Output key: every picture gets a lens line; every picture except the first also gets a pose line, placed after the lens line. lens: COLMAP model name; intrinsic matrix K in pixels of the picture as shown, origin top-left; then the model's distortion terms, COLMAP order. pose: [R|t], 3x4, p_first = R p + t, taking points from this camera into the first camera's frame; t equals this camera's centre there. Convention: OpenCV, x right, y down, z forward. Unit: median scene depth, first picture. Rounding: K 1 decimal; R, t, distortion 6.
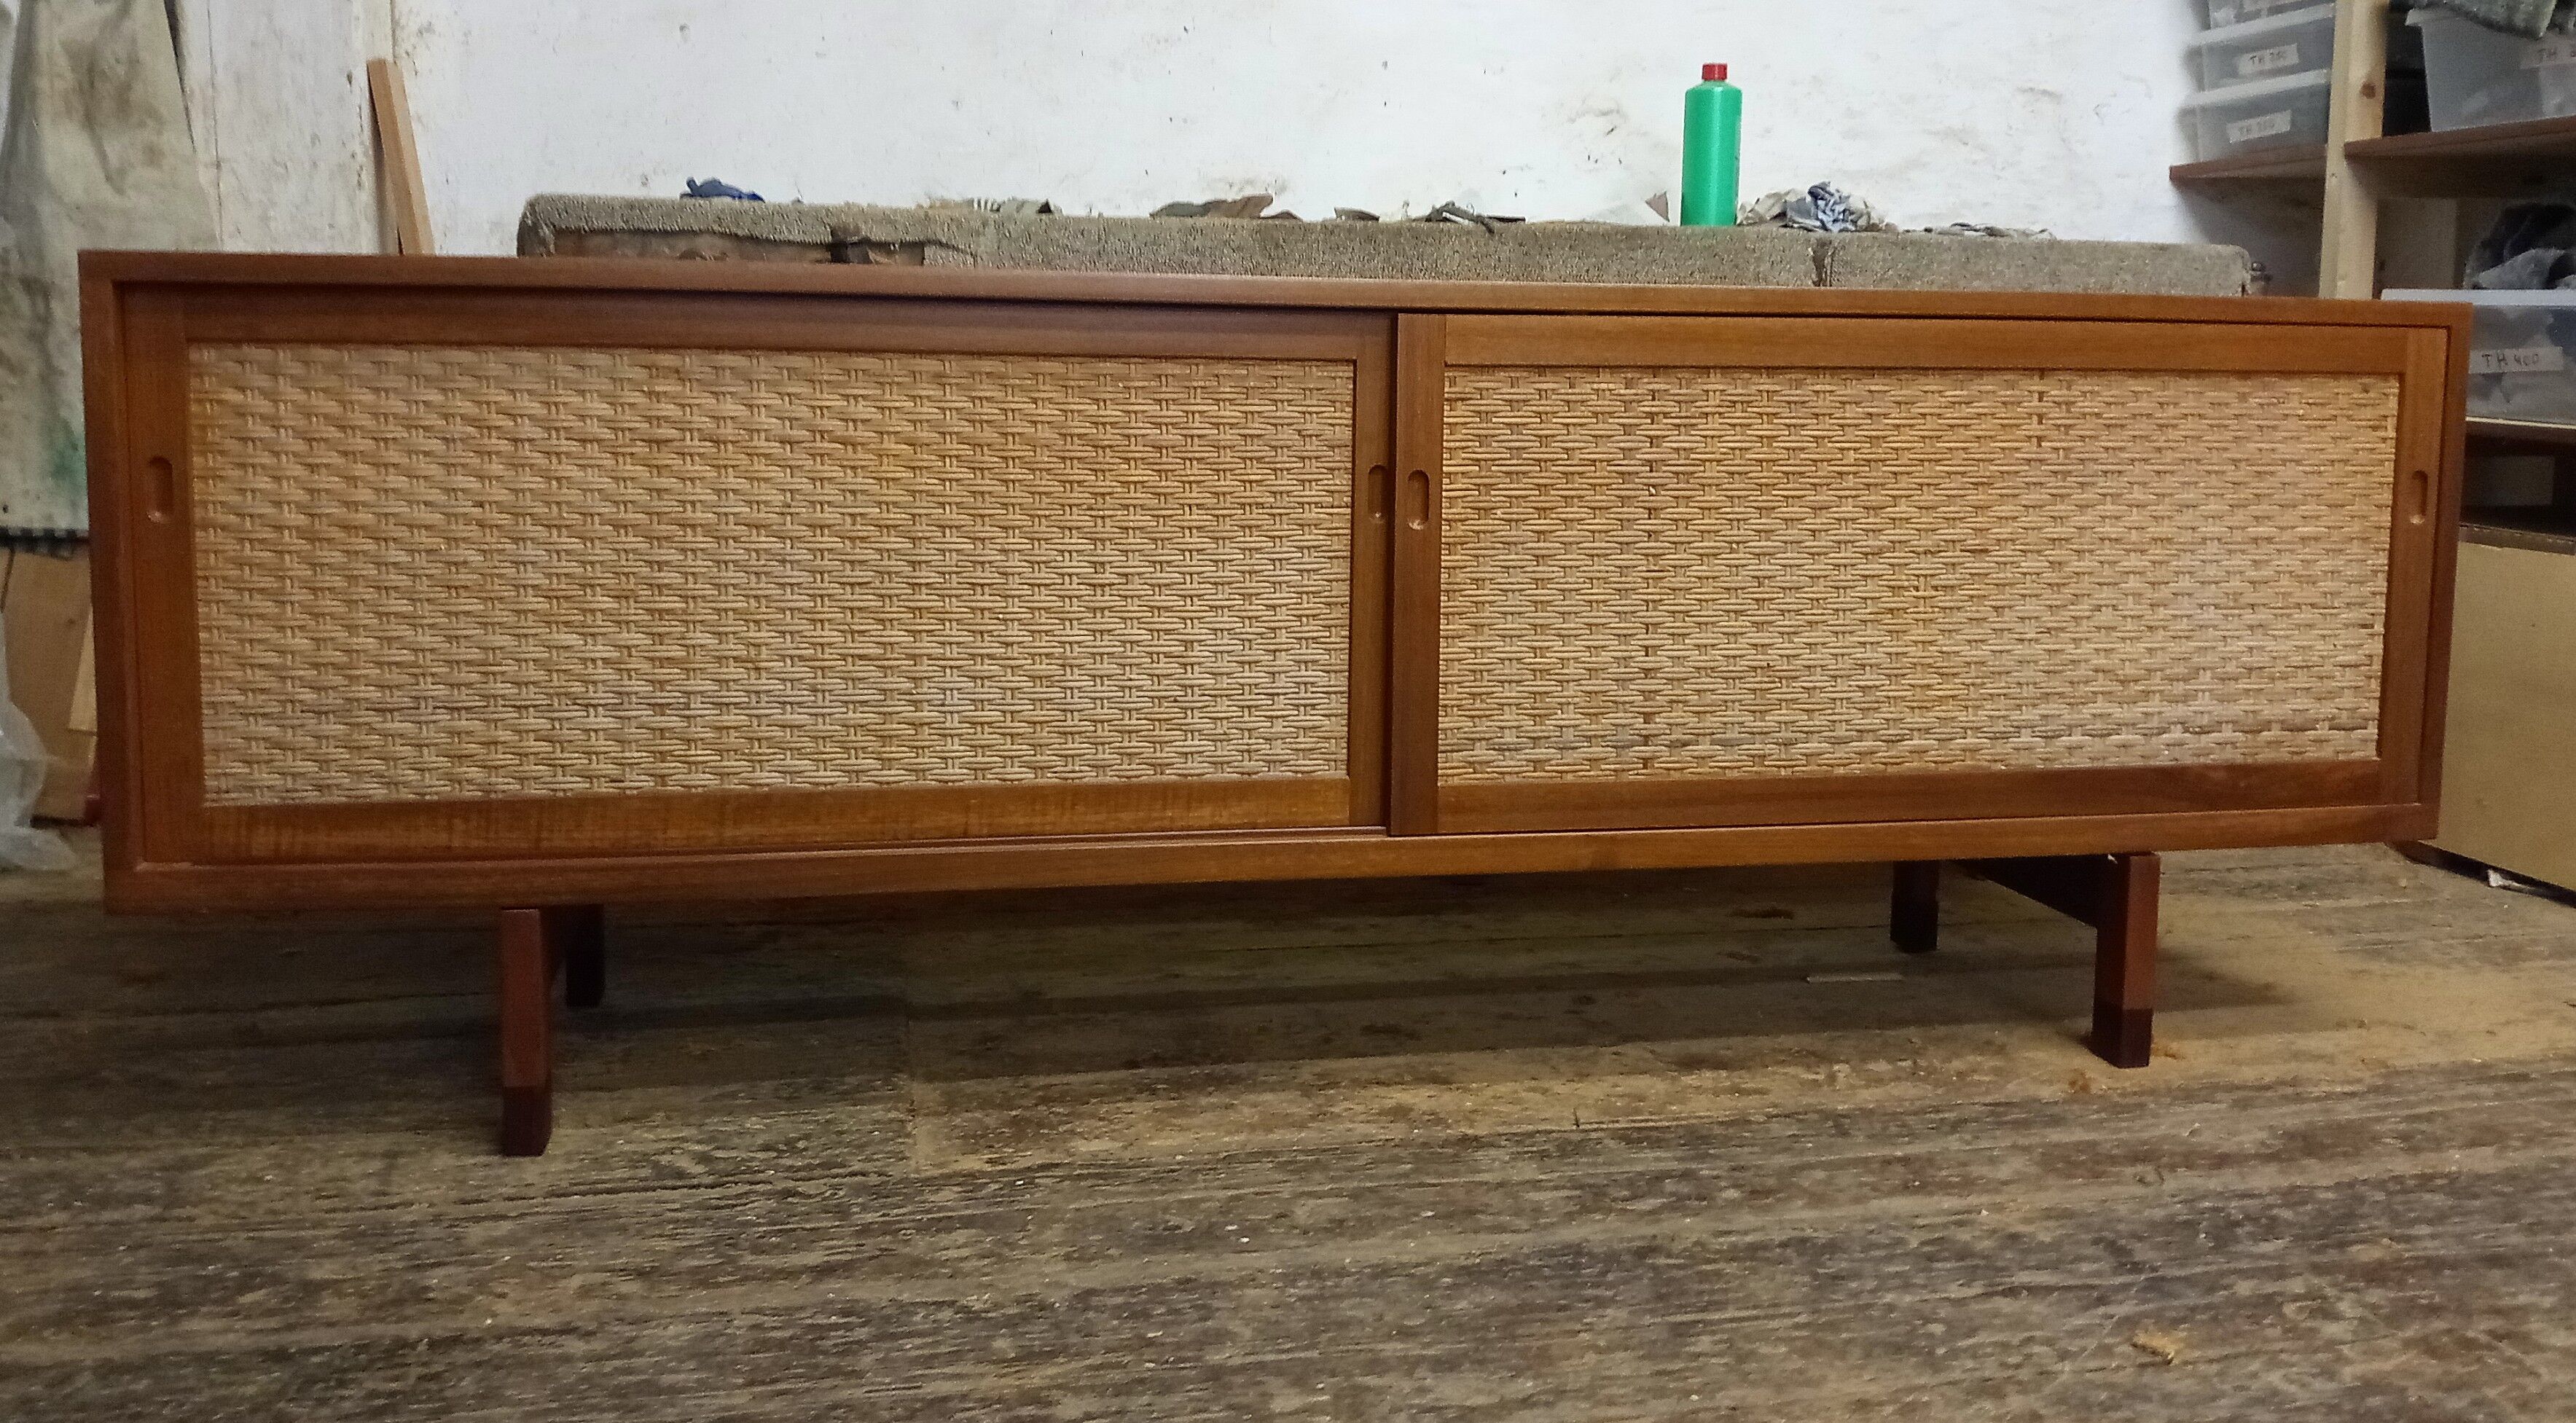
lens RADIAL K [[2265.5, 0, 1296.6], [0, 2265.5, 635.1], [0, 0, 1]] dist [0.033510, -0.077167]
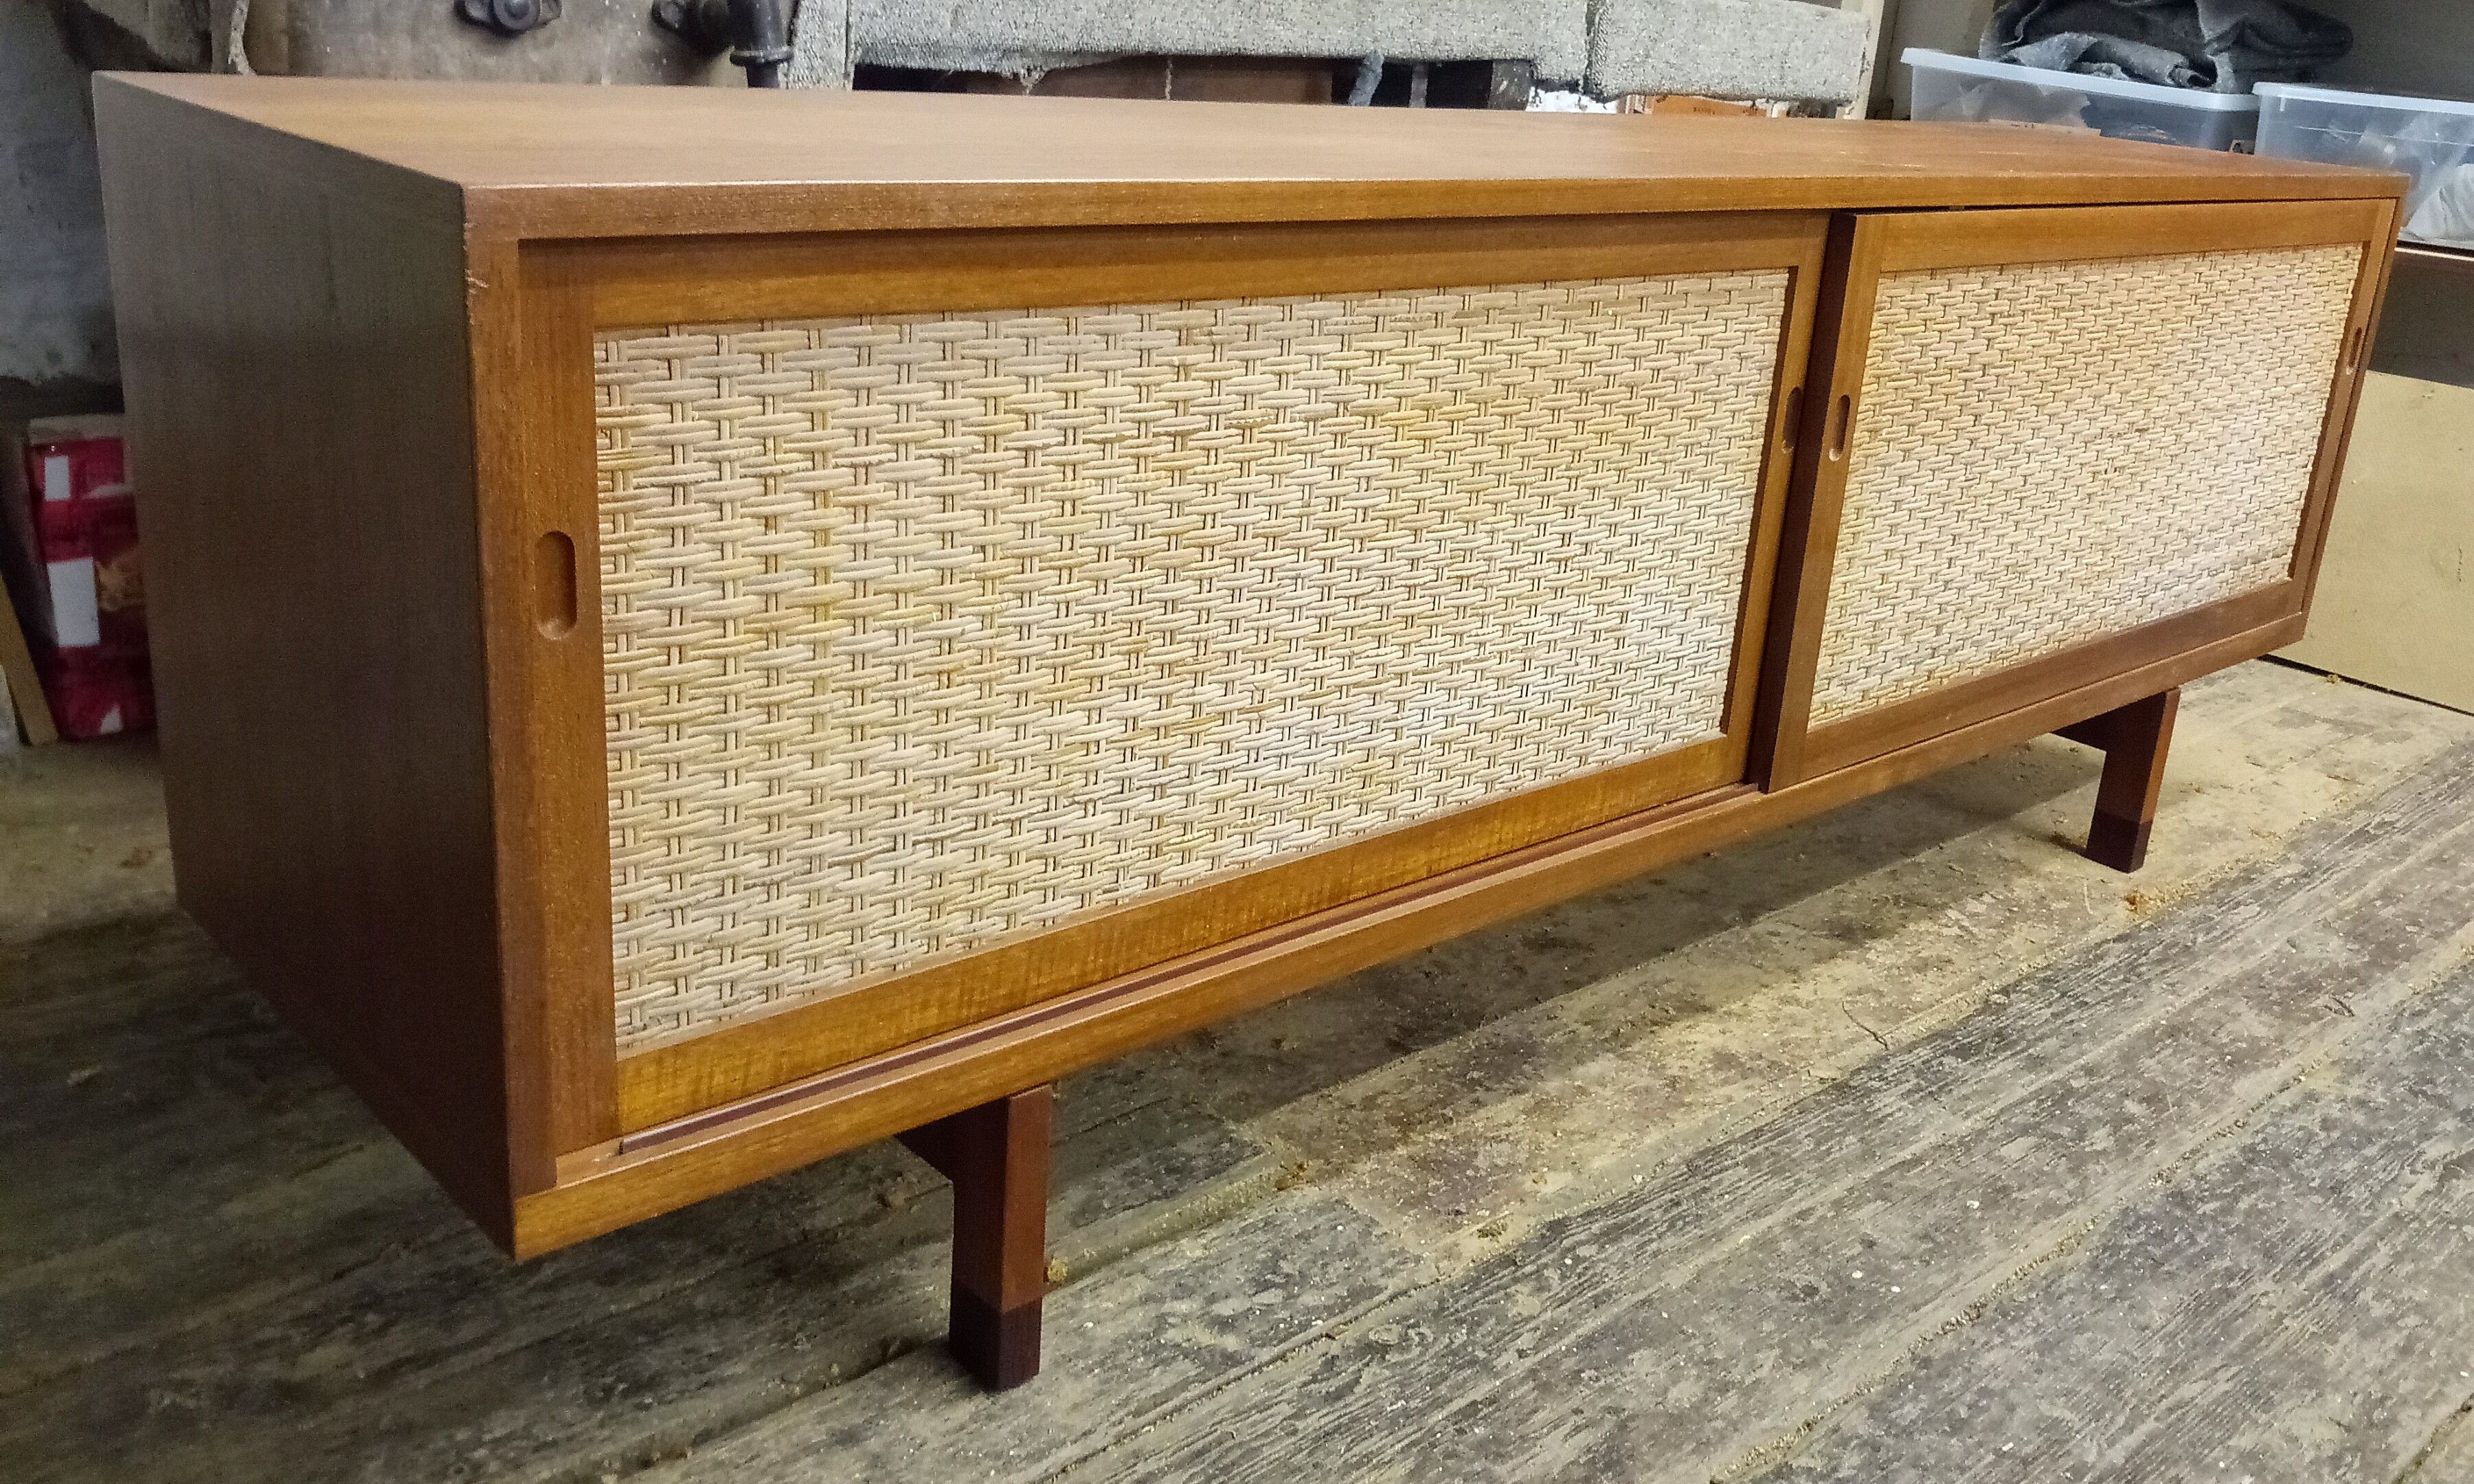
lens RADIAL K [[2162.4, 0, 1310.6], [0, 2162.4, 741.4], [0, 0, 1]] dist [0.027699, -0.119679]
pose [[0.848758, -0.128432, 0.512948, -0.587900], [-0.006217, 0.967565, 0.252547, -0.158314], [-0.528746, -0.217540, 0.820429, 0.393853]]
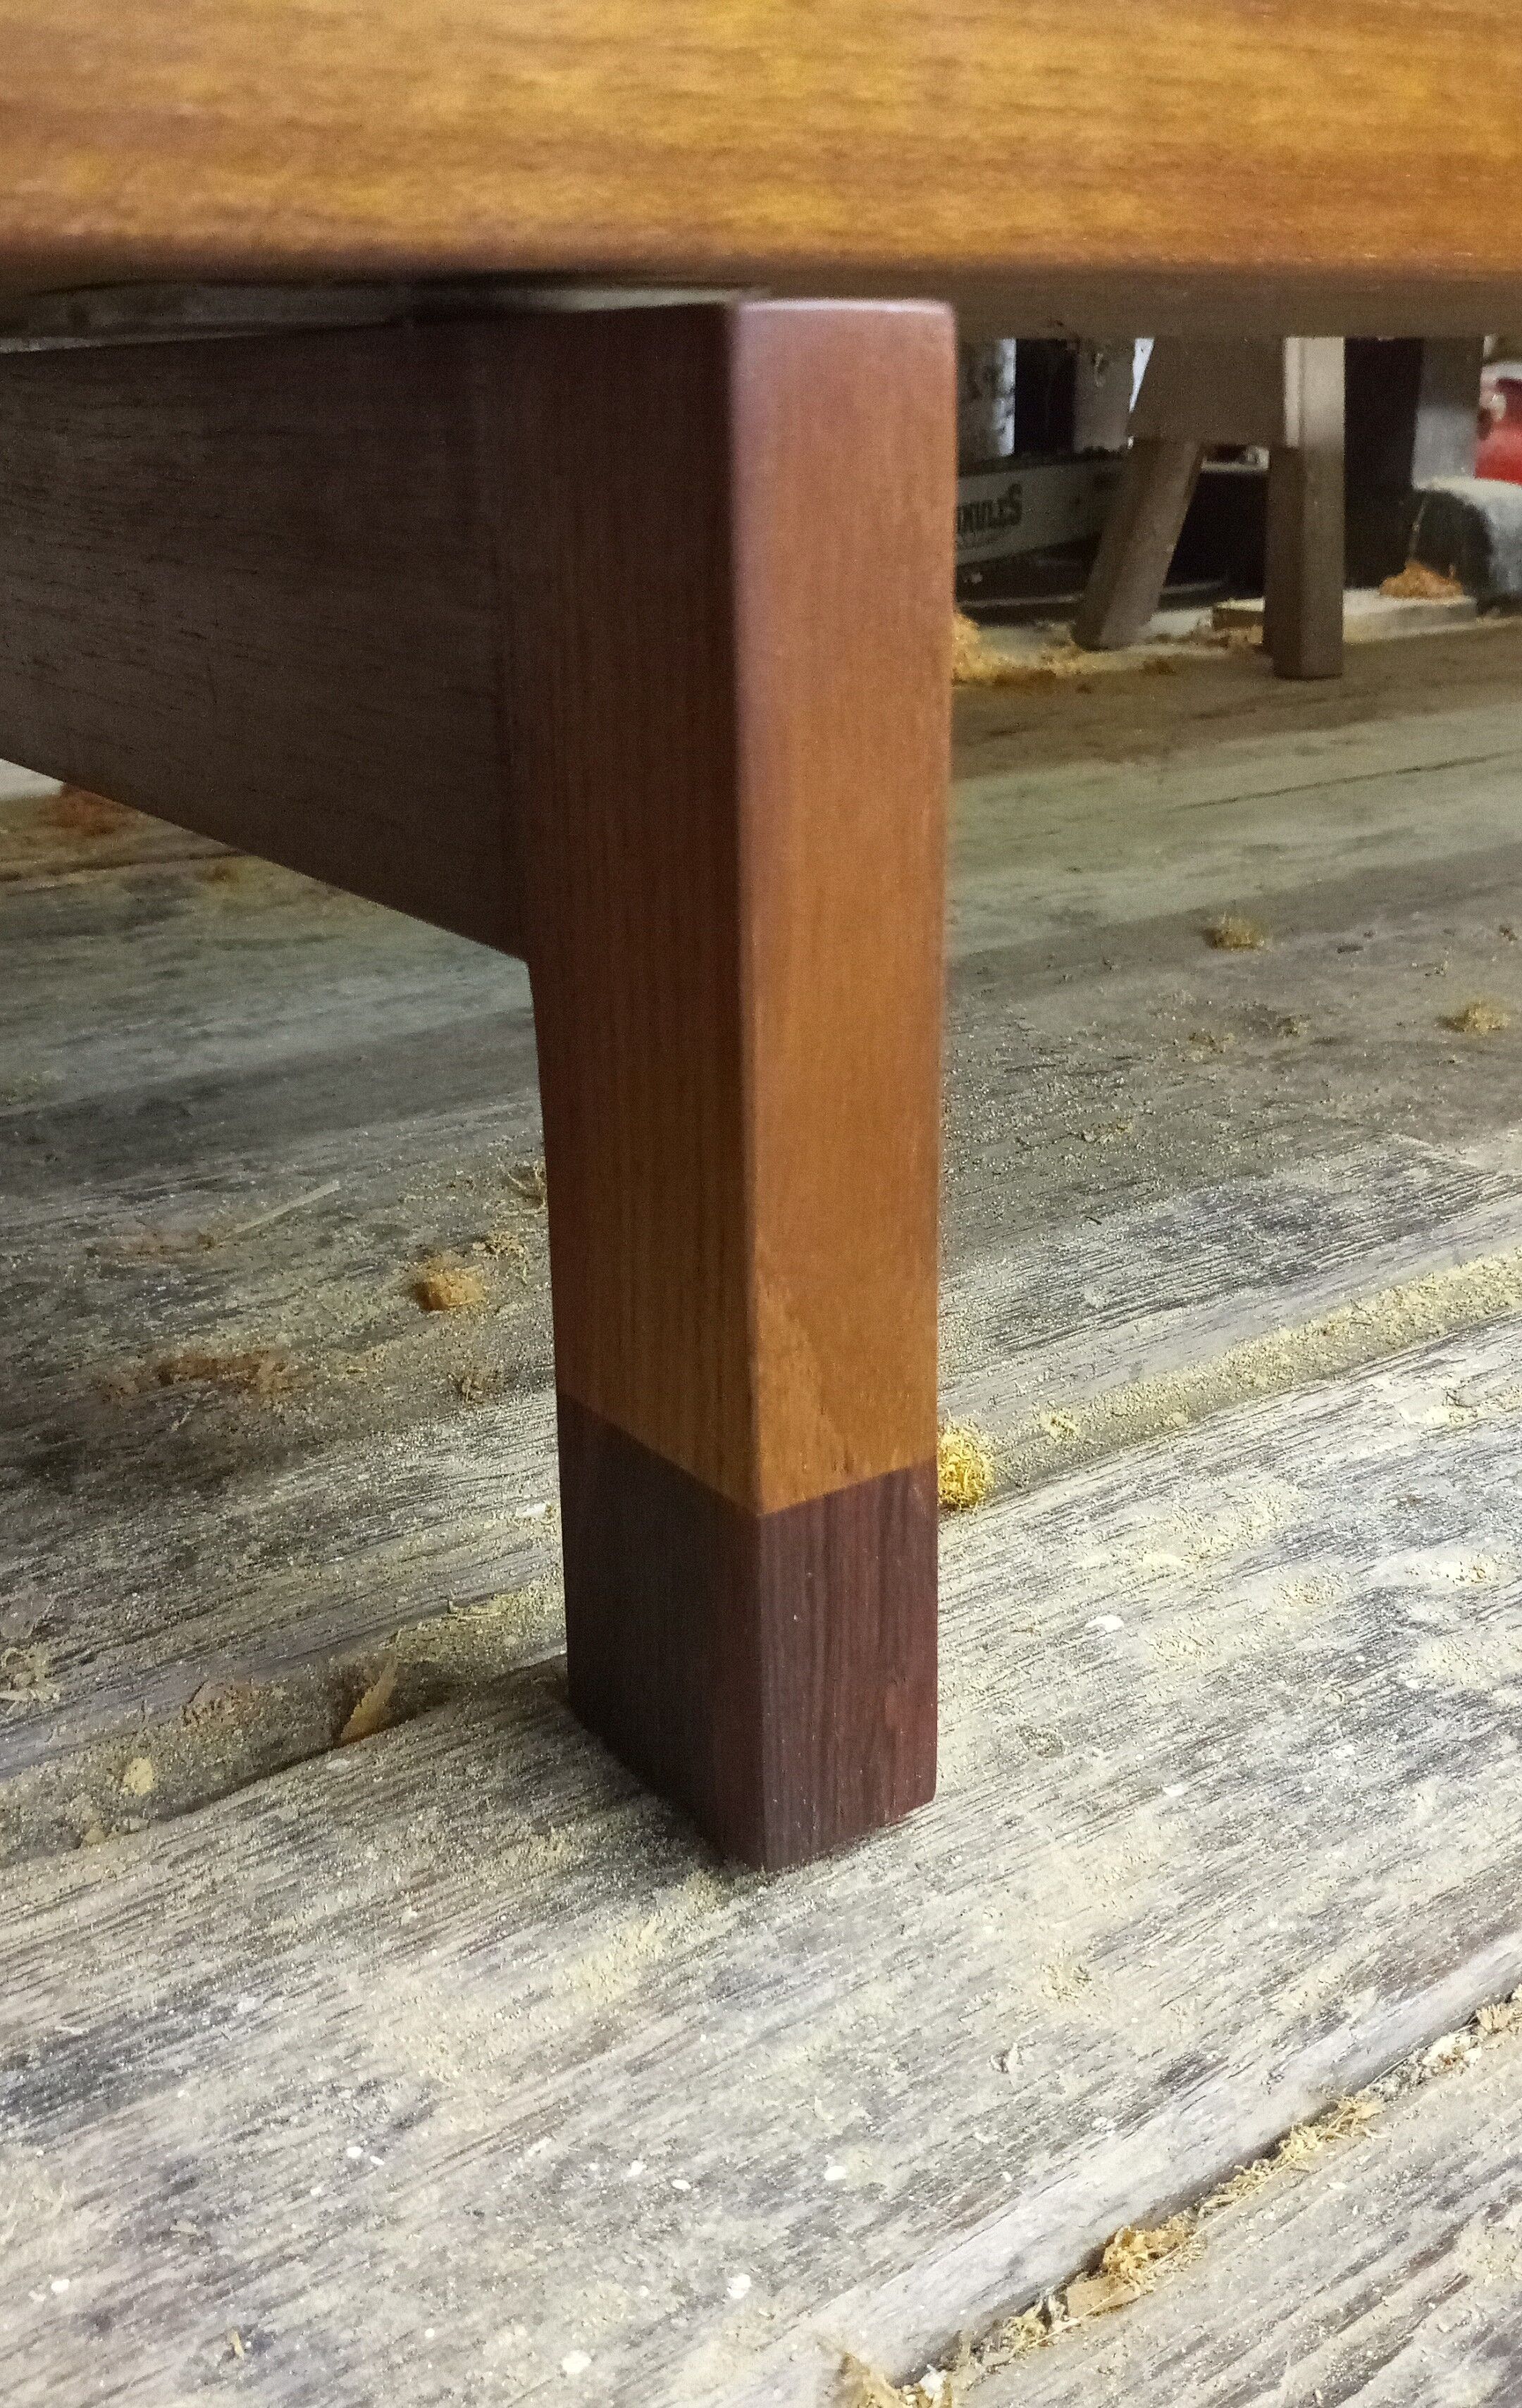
lens RADIAL K [[2194.0, 0, 686.7], [0, 2194.0, 1204.9], [0, 0, 1]] dist [0.136674, -0.371160]
pose [[0.925601, -0.166830, 0.339750, -0.393447], [0.086891, 0.967307, 0.238259, 0.136568], [-0.368391, -0.191012, 0.909837, 0.840333]]
